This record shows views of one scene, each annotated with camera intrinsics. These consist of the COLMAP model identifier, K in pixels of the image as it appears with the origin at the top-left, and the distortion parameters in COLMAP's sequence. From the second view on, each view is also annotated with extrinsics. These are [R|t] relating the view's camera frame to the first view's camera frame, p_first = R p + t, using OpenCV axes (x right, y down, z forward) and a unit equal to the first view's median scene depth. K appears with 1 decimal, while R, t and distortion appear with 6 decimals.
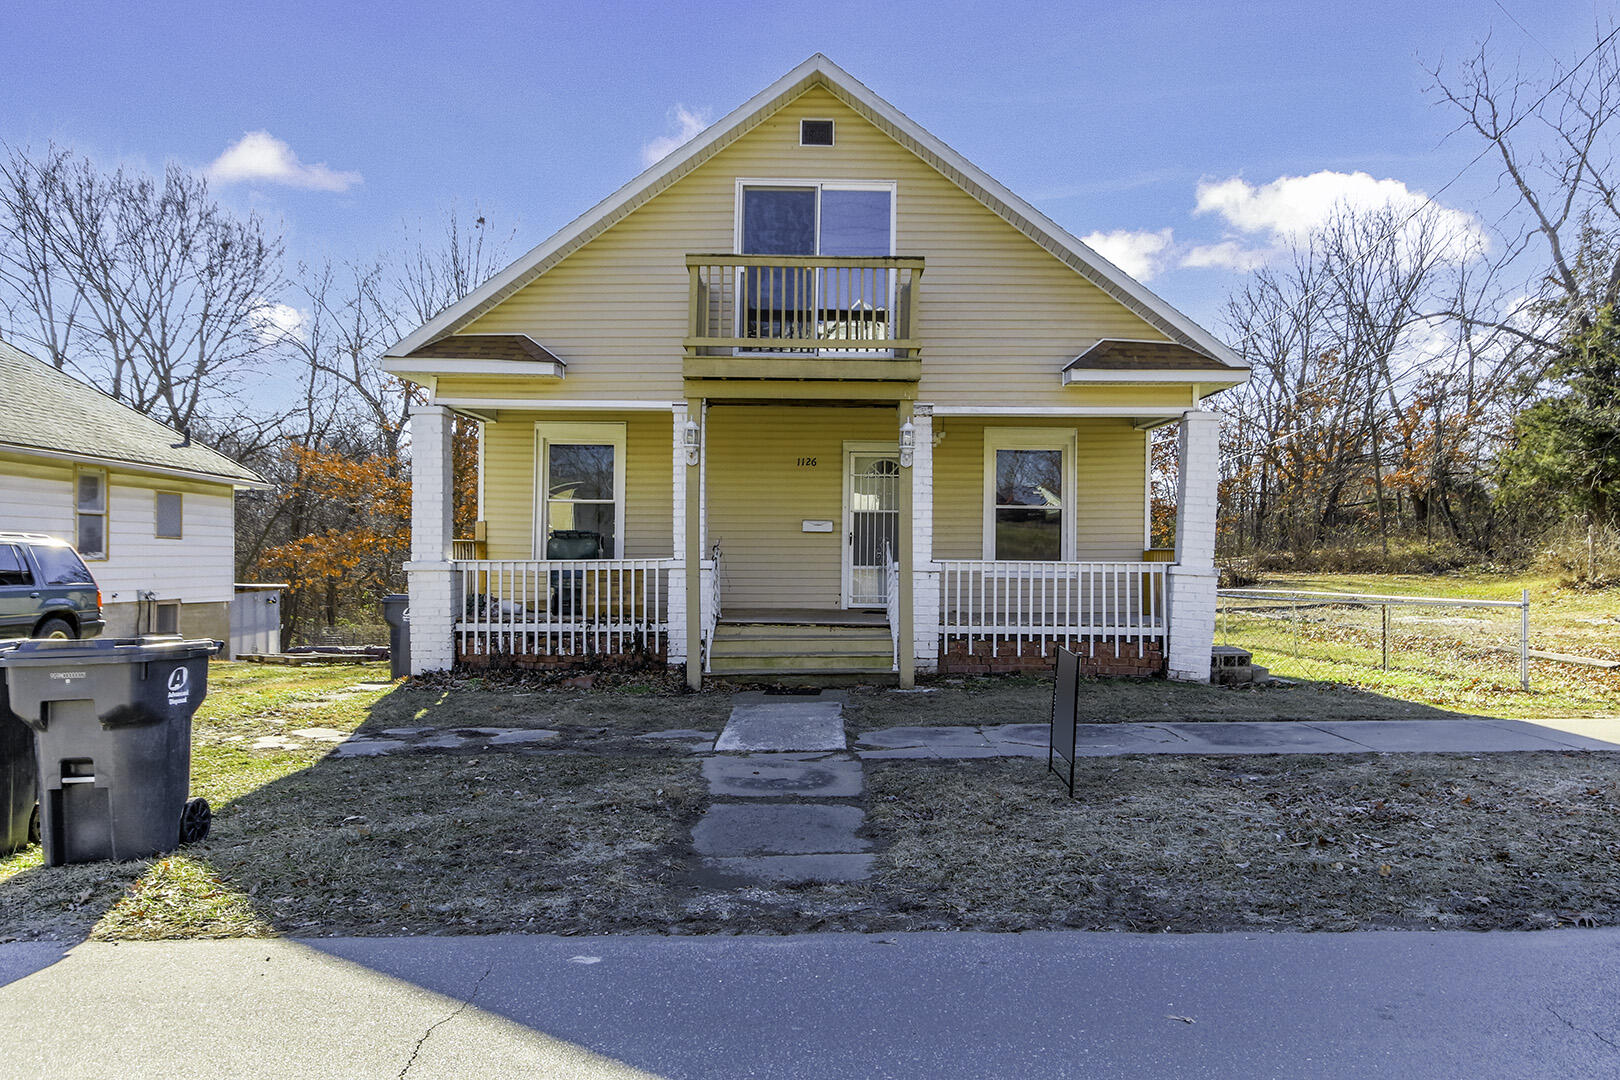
lens RADIAL K [[1090.9, 0, 811.2], [0, 1090.9, 546.7], [0, 0, 1]] dist [0.000214, 0.000944]
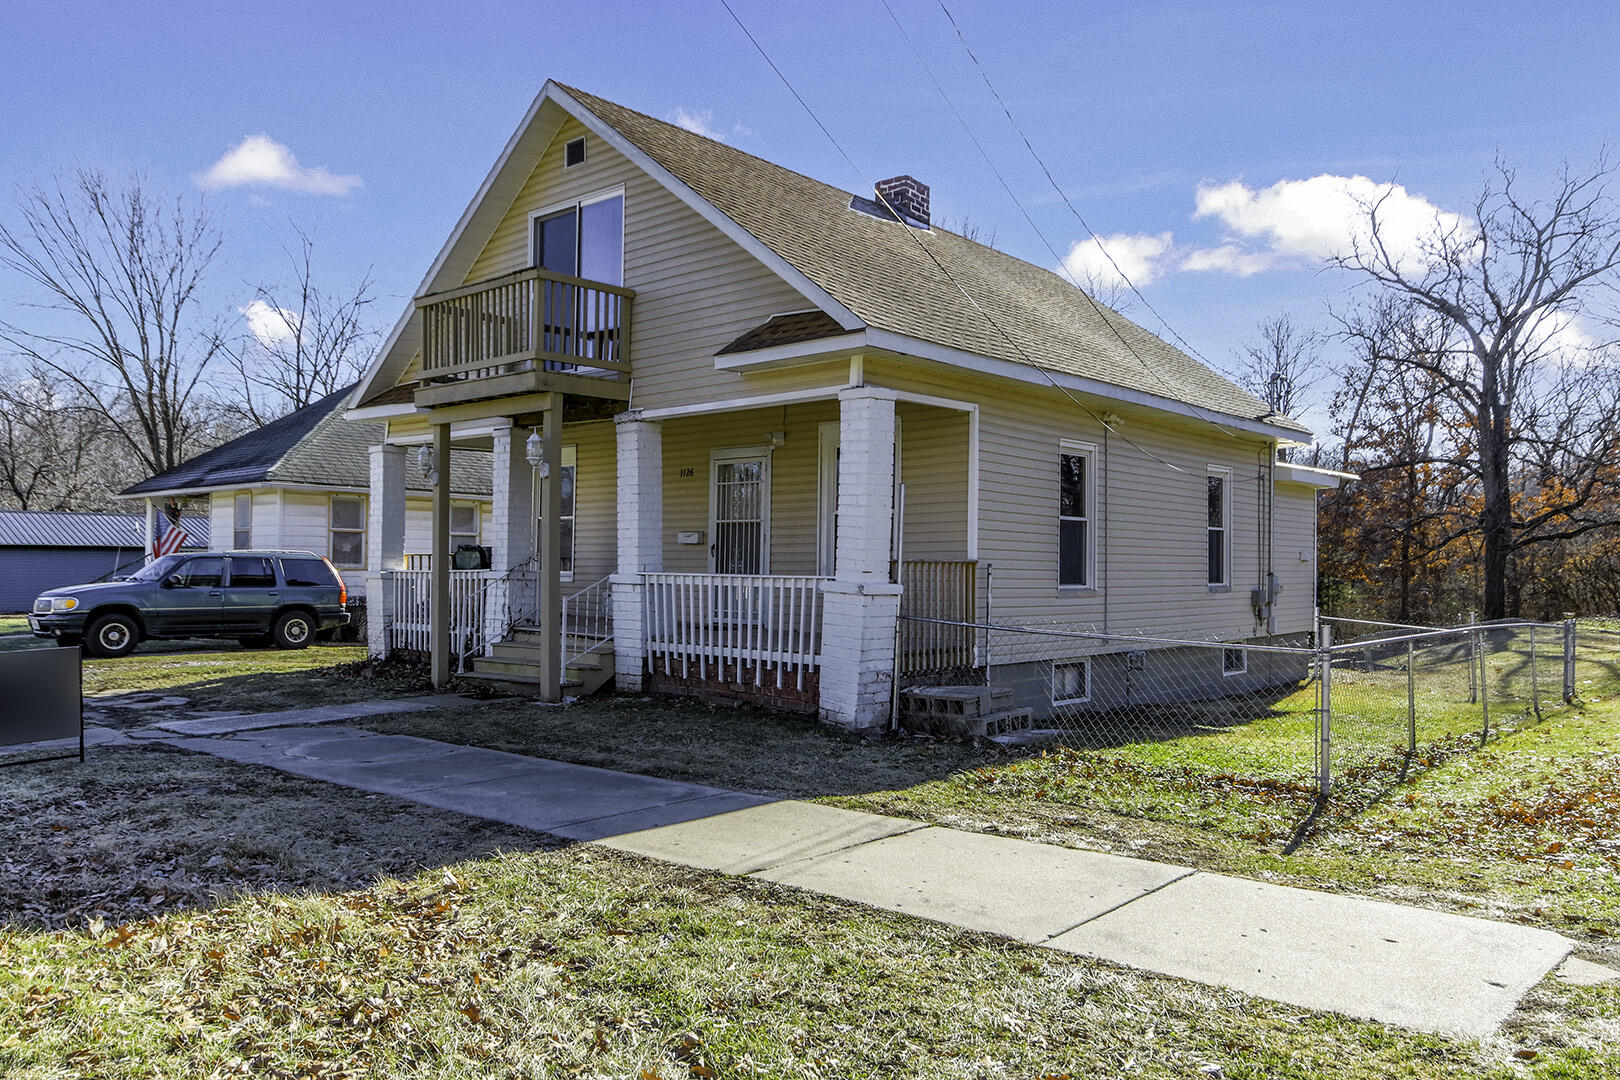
lens RADIAL K [[1211.2, 0, 810.0], [0, 1211.2, 540.0], [0, 0, 1]] dist [0.003339, -0.001222]
pose [[0.738793, -0.013780, -0.673791, 0.927914], [-0.002986, 0.999714, -0.023719, 0.008878], [0.673925, 0.019535, 0.738541, 0.318704]]
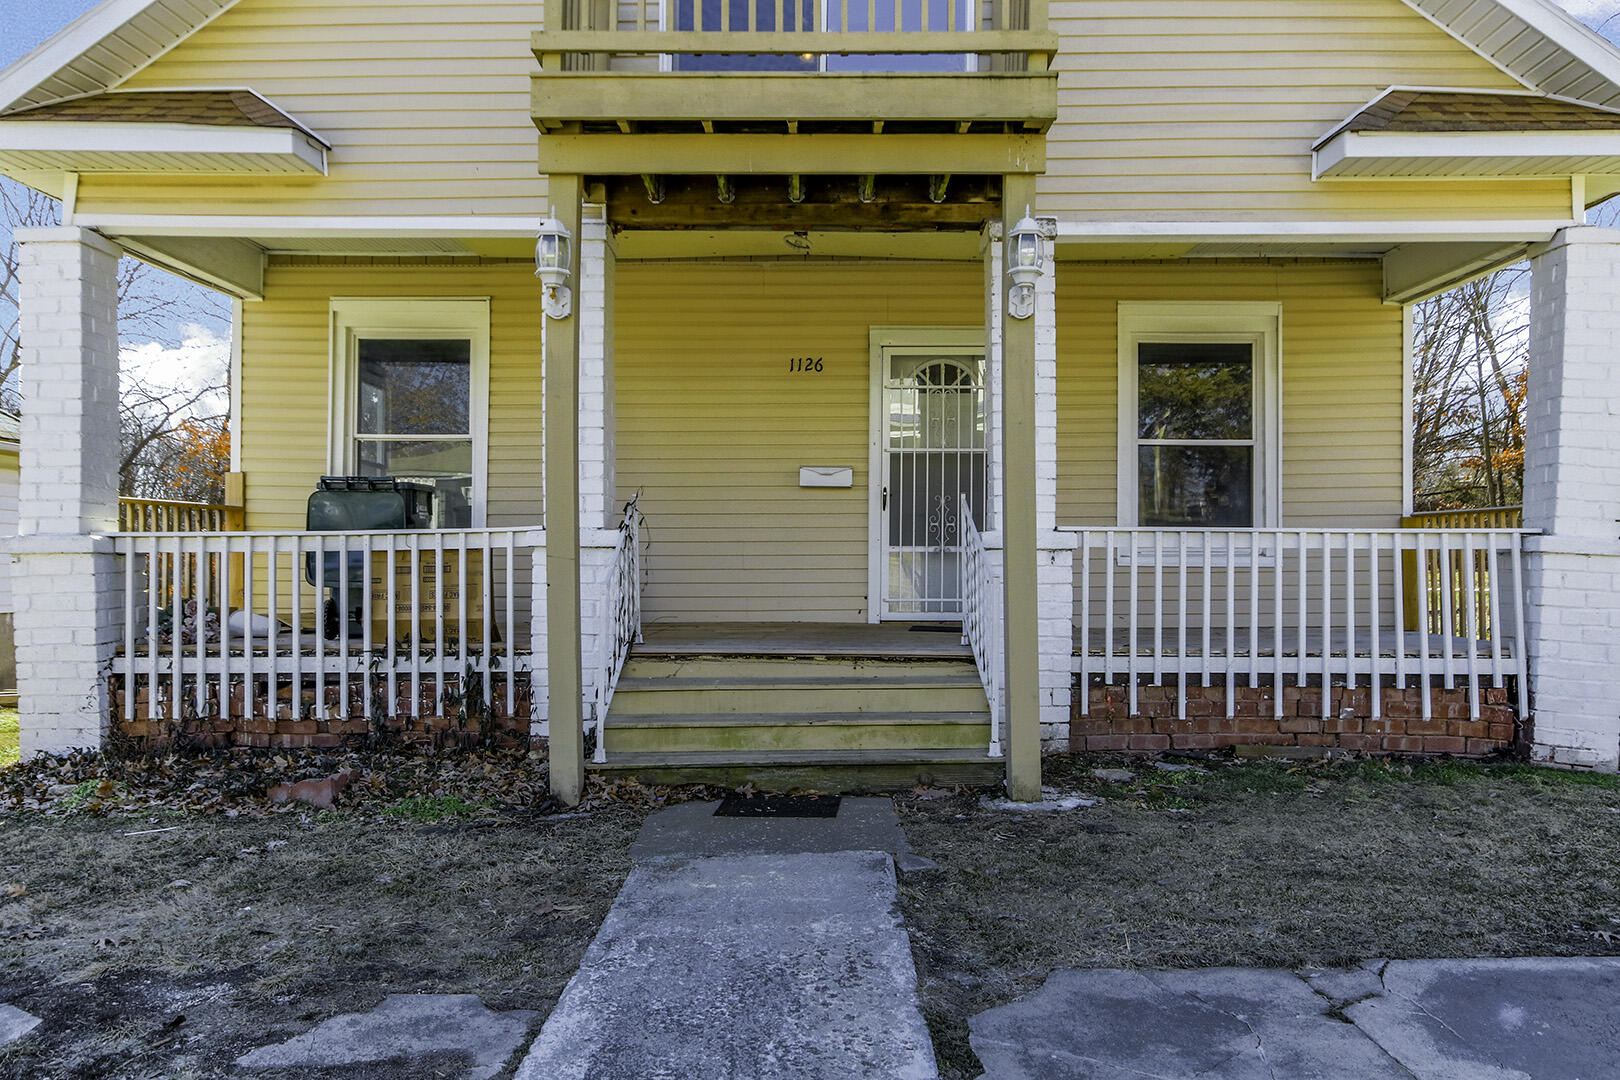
lens RADIAL K [[1090.9, 0, 811.2], [0, 1090.9, 546.7], [0, 0, 1]] dist [0.000214, 0.000944]
pose [[0.999983, -0.005634, -0.001157, -0.001496], [0.005628, 0.999969, -0.005489, 0.023470], [0.001188, 0.005483, 0.999984, 0.495602]]
